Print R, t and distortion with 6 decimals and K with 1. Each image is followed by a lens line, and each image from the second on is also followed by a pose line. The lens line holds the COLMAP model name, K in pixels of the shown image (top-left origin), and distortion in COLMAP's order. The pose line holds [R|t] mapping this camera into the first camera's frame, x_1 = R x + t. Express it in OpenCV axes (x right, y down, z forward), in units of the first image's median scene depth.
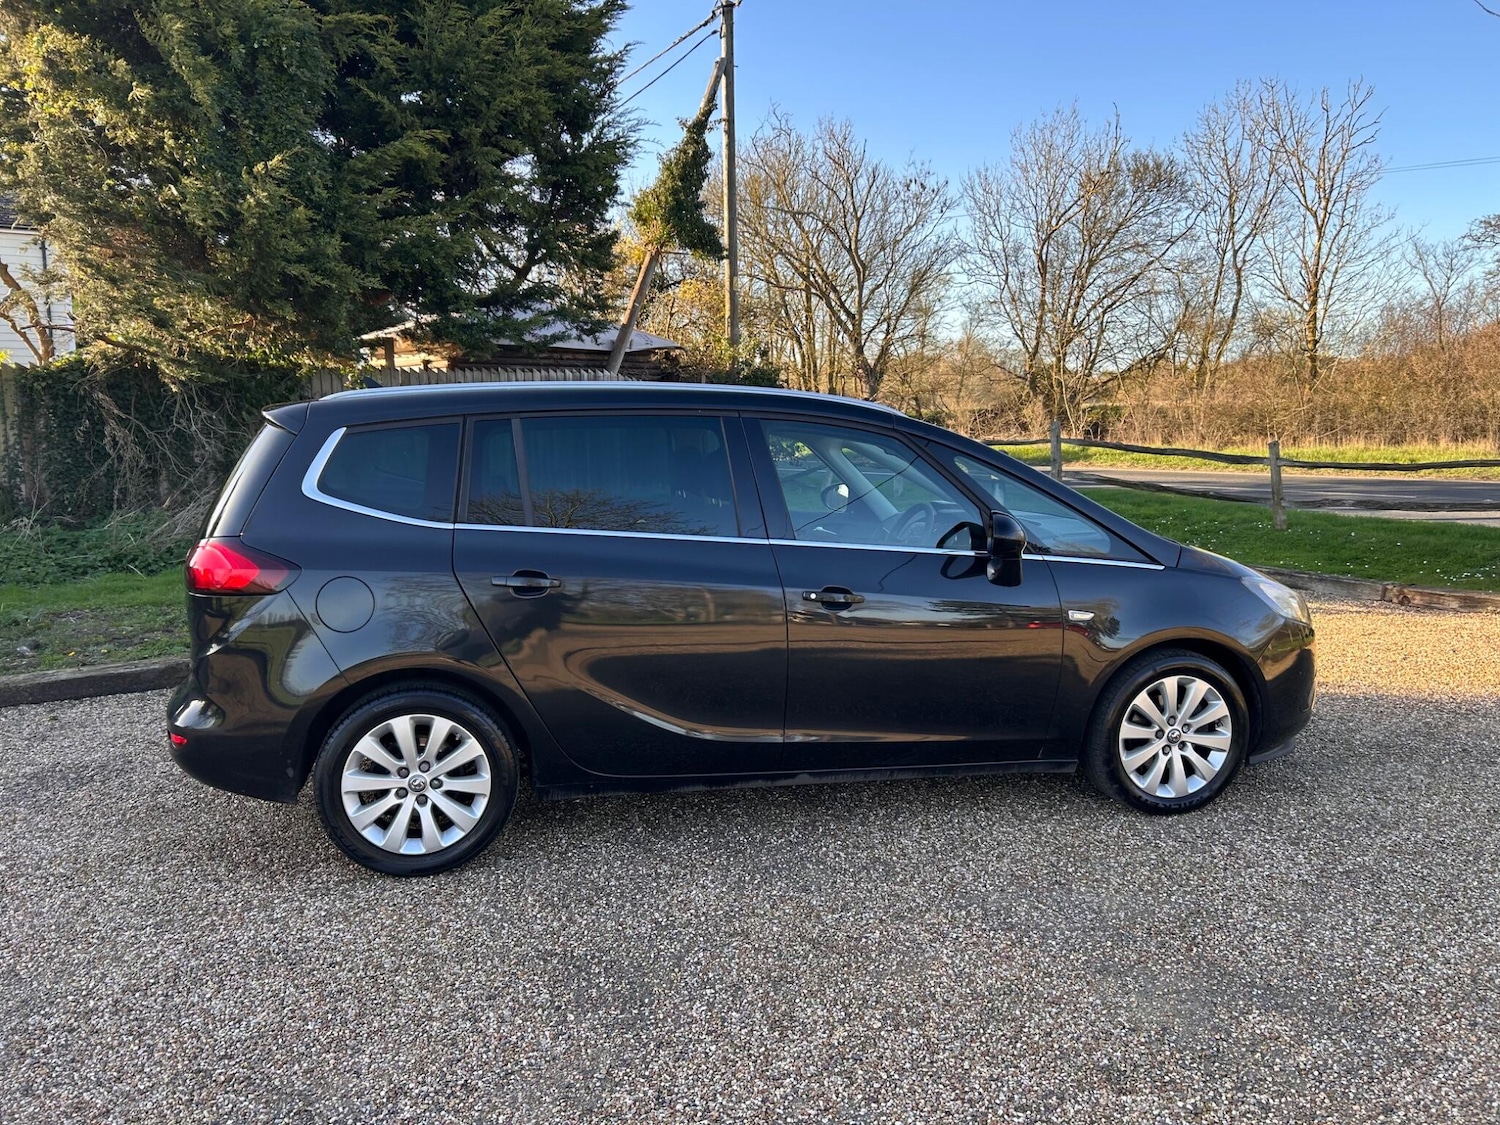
lens RADIAL K [[1130.8, 0, 739.6], [0, 1130.8, 561.0], [0, 0, 1]] dist [0.052403, -0.053743]
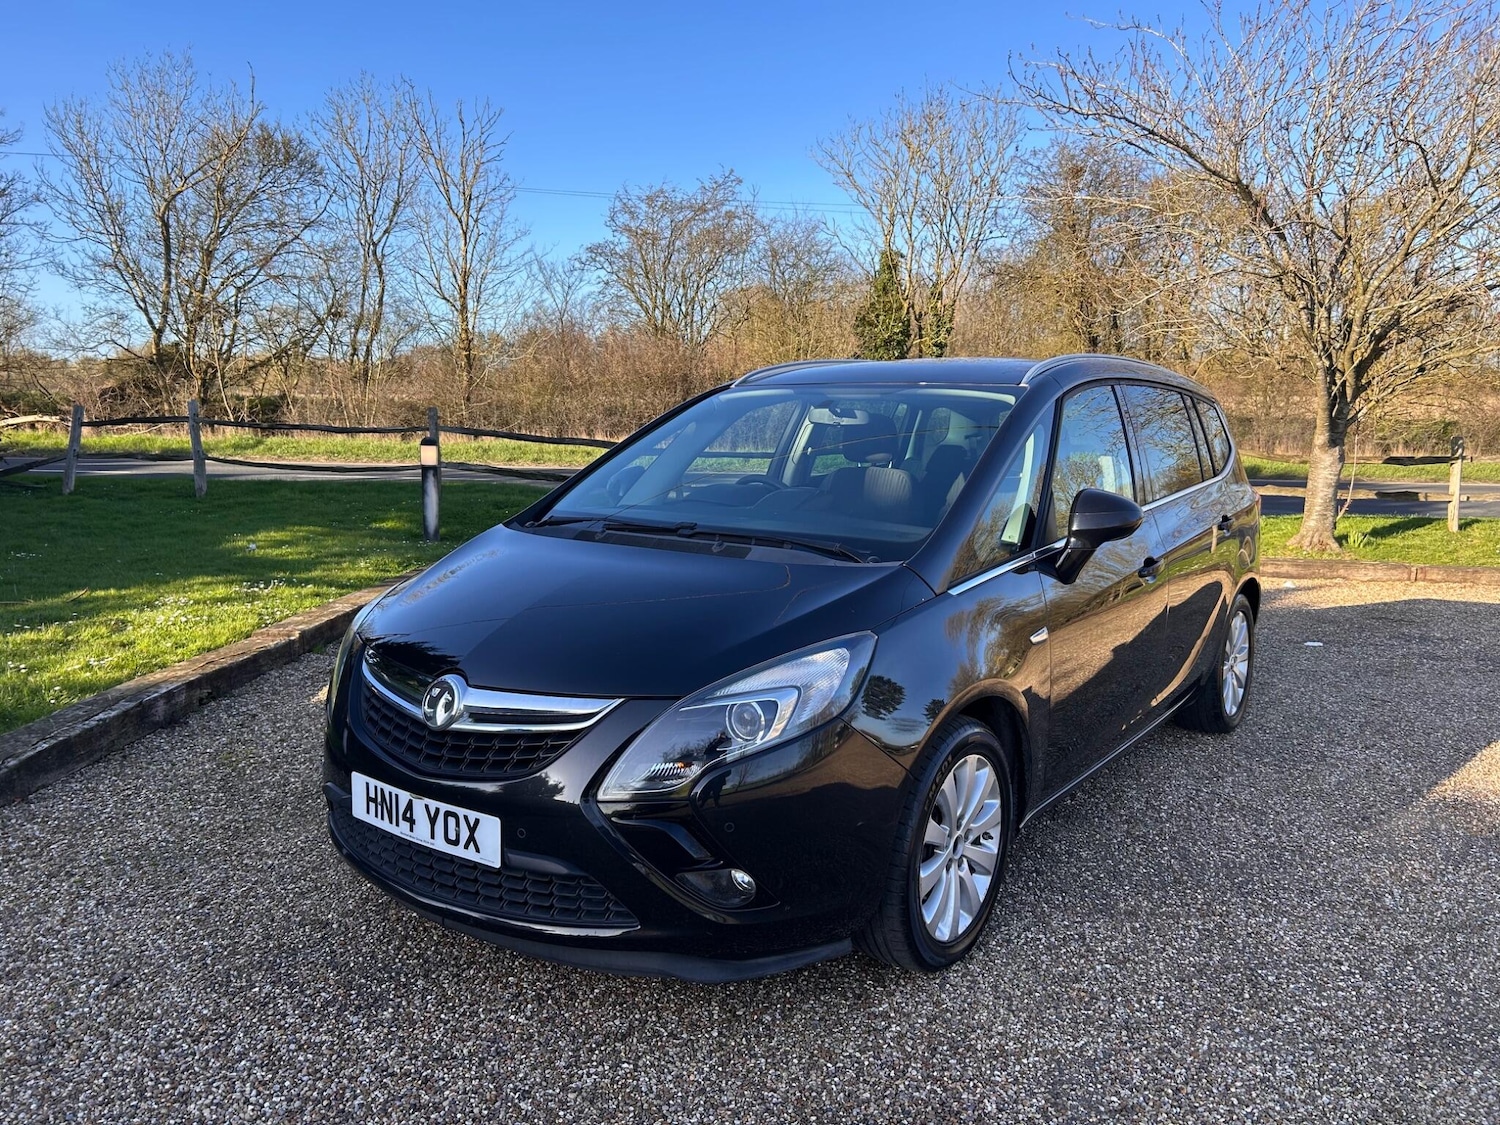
lens RADIAL K [[1133.1, 0, 761.1], [0, 1133.1, 569.5], [0, 0, 1]] dist [0.047244, -0.047229]
pose [[0.657307, -0.084138, 0.748912, -0.191463], [0.076429, 0.996067, 0.044824, -0.010005], [-0.749737, 0.027776, 0.661152, 0.149638]]
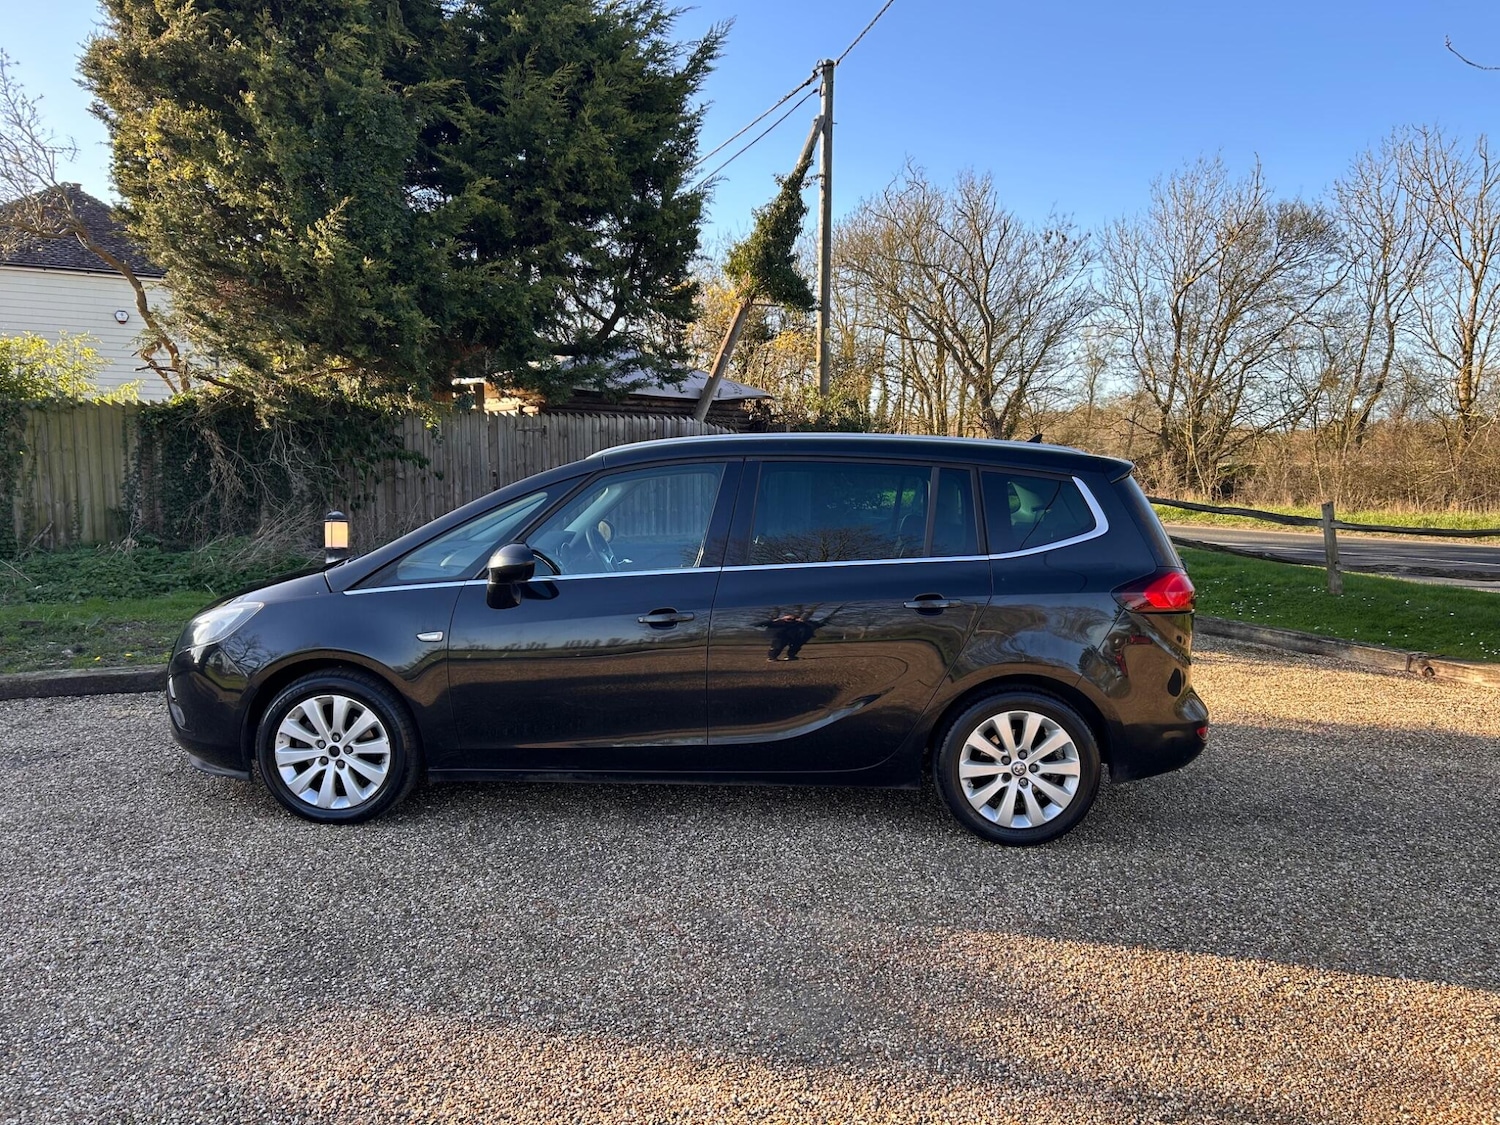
lens RADIAL K [[1130.8, 0, 748.8], [0, 1130.8, 584.4], [0, 0, 1]] dist [0.052403, -0.053743]
pose [[0.989940, 0.038179, -0.136242, 0.077176], [-0.041300, 0.998944, -0.020153, 0.002254], [0.135328, 0.025577, 0.990471, -0.010285]]
